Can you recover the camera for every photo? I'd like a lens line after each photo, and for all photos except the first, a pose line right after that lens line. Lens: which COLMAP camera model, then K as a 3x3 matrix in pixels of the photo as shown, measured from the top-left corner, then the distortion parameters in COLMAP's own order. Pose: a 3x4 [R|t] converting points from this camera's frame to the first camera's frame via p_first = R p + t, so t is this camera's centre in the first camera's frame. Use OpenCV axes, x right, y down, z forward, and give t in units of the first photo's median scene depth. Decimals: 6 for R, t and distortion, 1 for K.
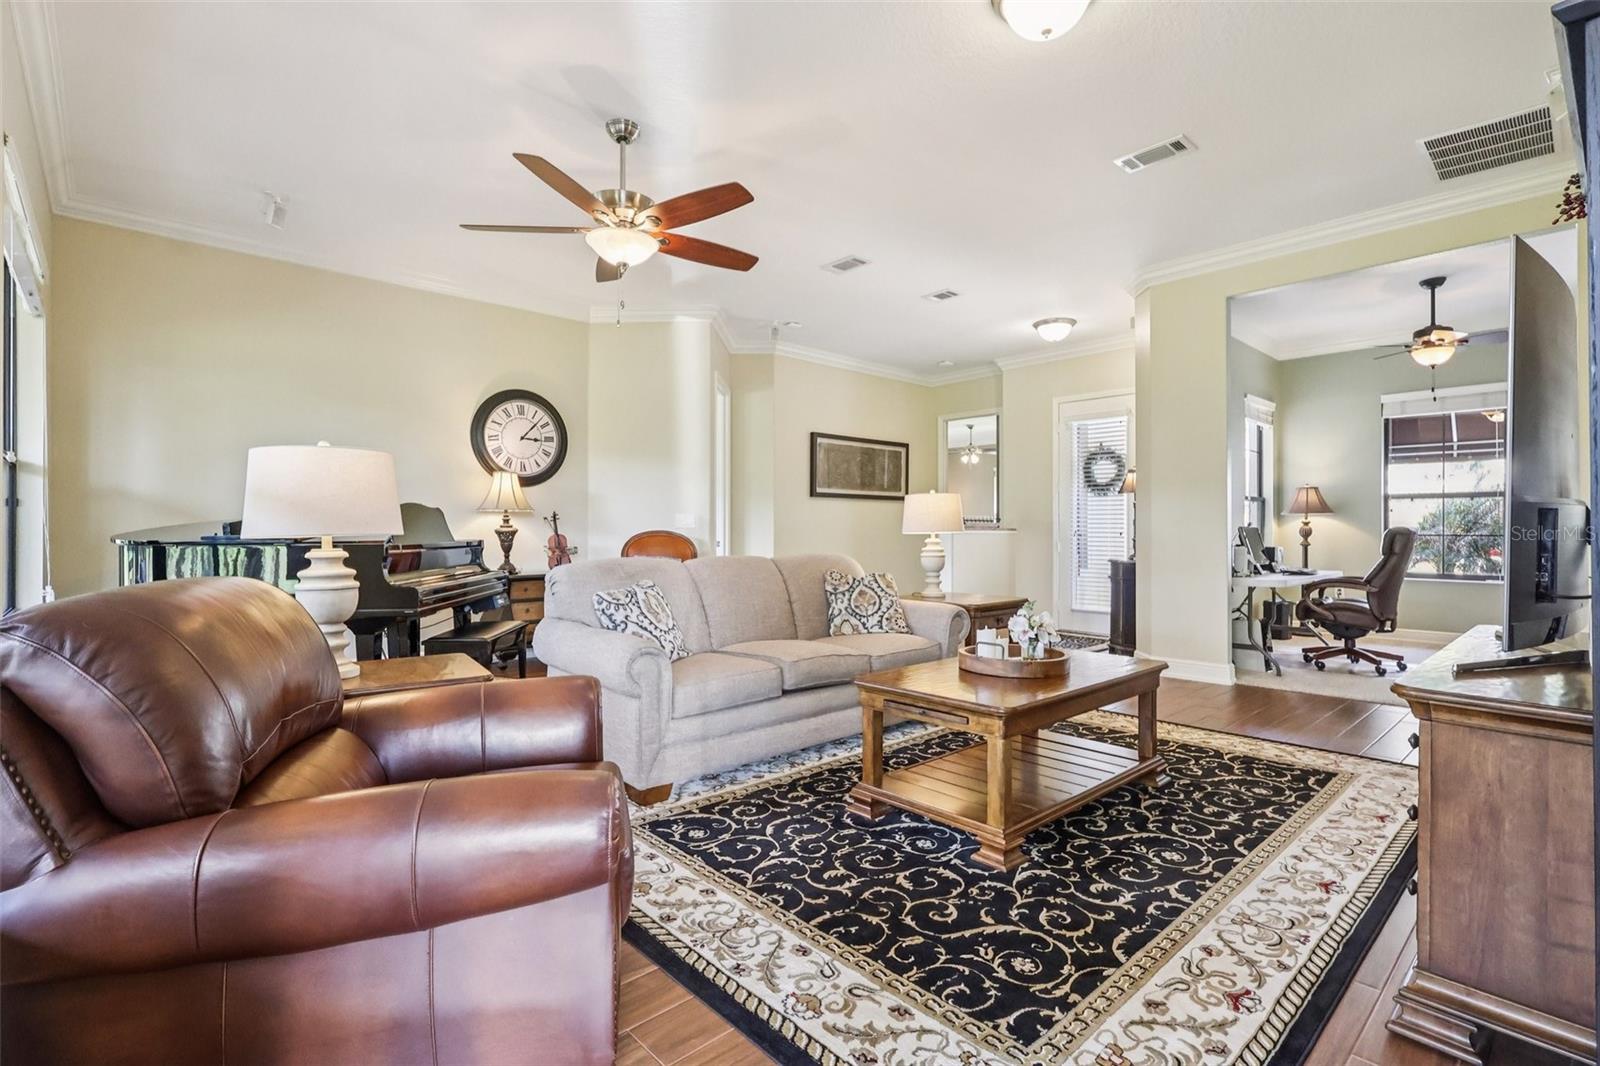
lens RADIAL K [[750.2, 0, 797.6], [0, 750.2, 527.4], [0, 0, 1]] dist [0.000262, 0.000345]
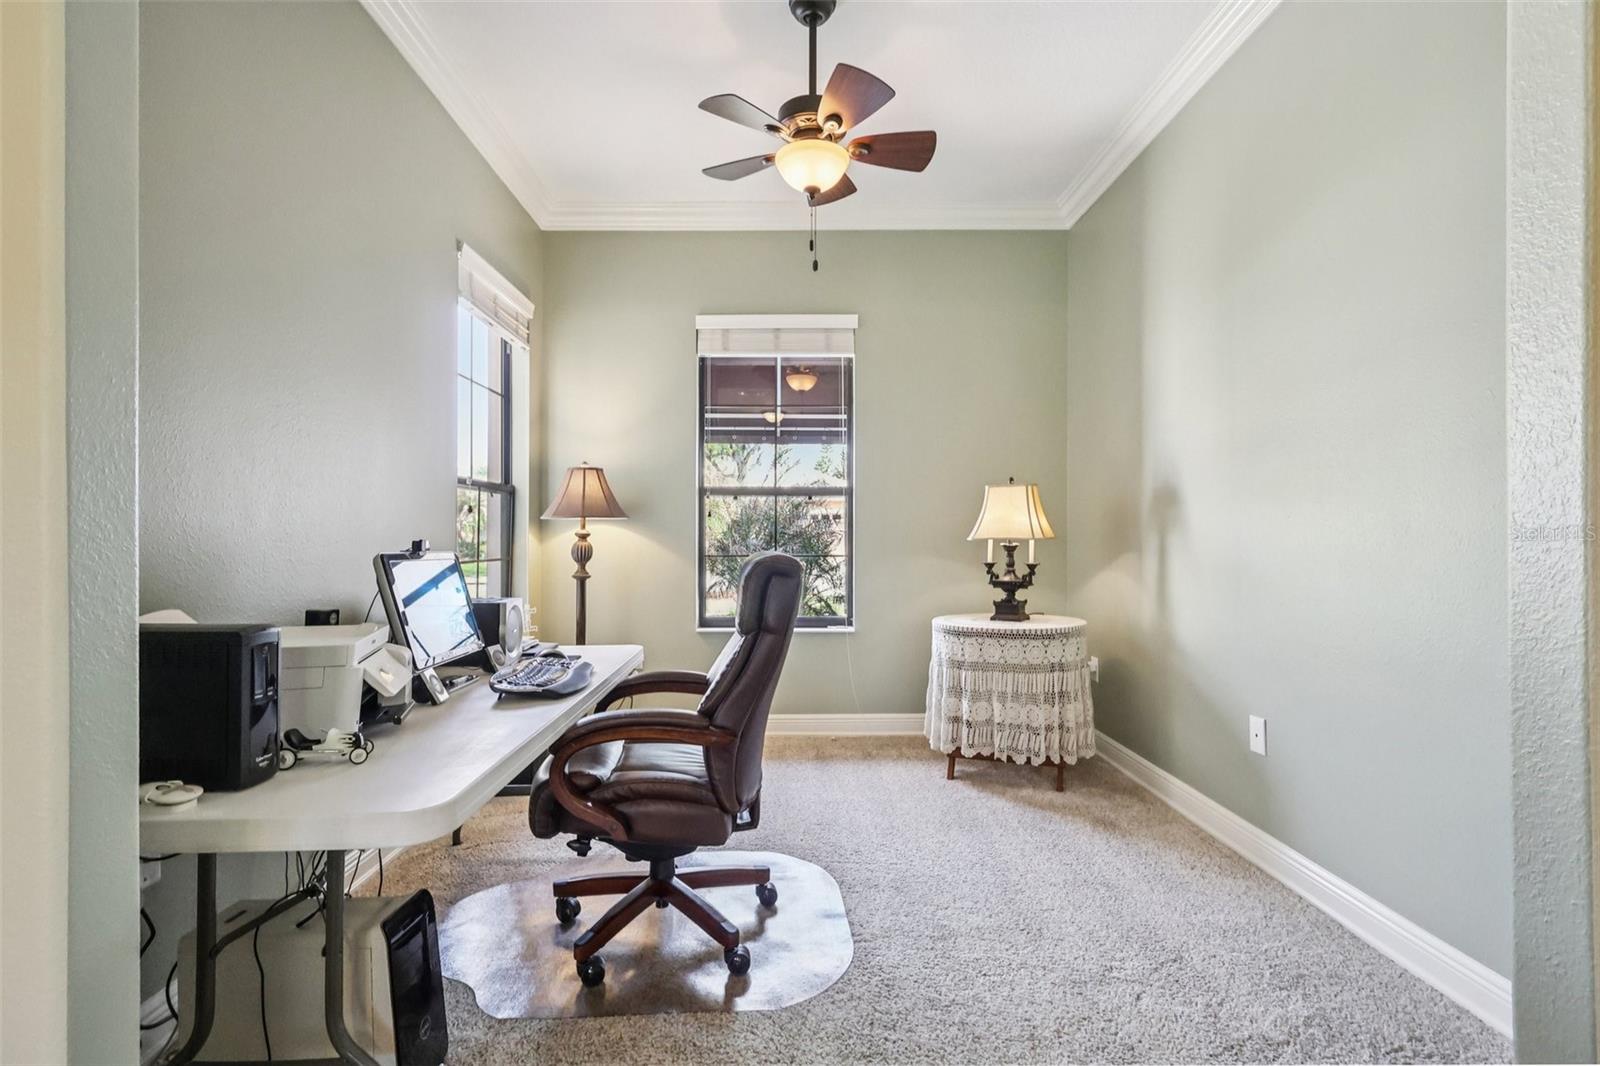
lens RADIAL K [[750.8, 0, 798.6], [0, 750.8, 520.8], [0, 0, 1]] dist [-0.000243, 0.000082]
pose [[0.663364, 0.013250, 0.748180, 0.388063], [-0.001256, 0.999862, -0.016594, -0.007828], [-0.748296, 0.010068, 0.663289, 0.543165]]
